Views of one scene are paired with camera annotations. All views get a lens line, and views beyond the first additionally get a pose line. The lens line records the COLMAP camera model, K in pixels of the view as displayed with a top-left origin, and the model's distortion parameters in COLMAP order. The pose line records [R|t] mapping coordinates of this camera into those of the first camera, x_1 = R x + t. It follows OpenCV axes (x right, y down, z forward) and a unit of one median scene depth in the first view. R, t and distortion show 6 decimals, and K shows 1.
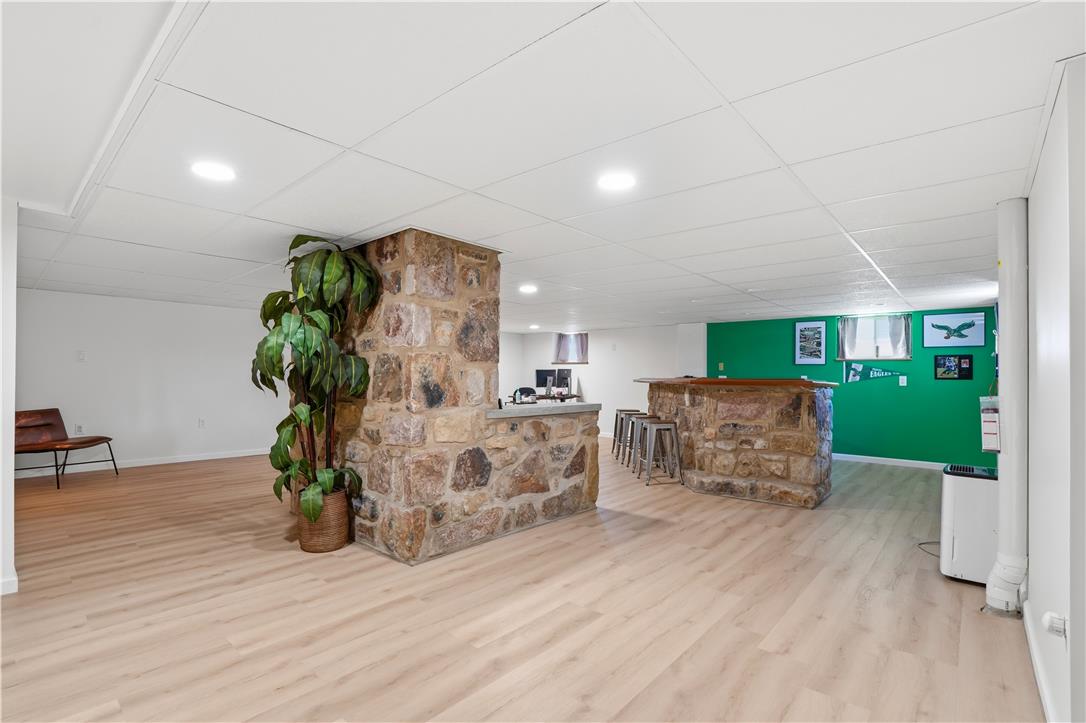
lens RADIAL K [[506.4, 0, 539.6], [0, 506.4, 360.0], [0, 0, 1]] dist [-0.039360, 0.006570]
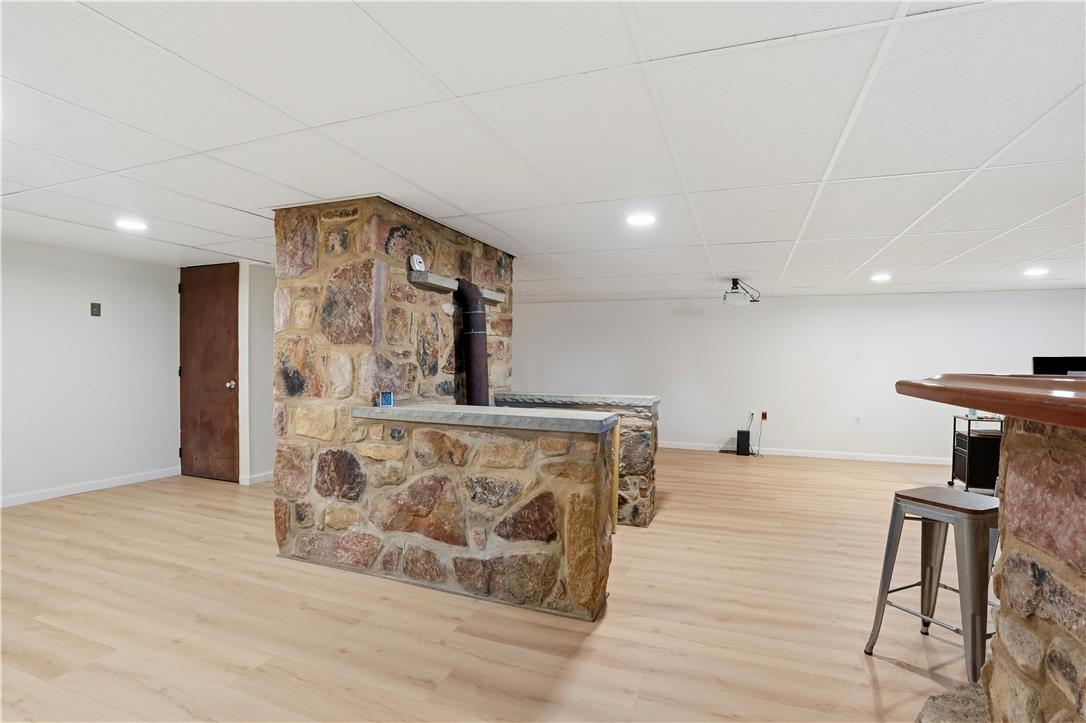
lens RADIAL K [[506.4, 0, 545.4], [0, 506.4, 371.5], [0, 0, 1]] dist [-0.039360, 0.006570]
pose [[0.364723, 0.006459, -0.931094, 0.737916], [0.013215, 0.999839, 0.012113, 0.040650], [0.931022, -0.016723, 0.364579, 1.001076]]
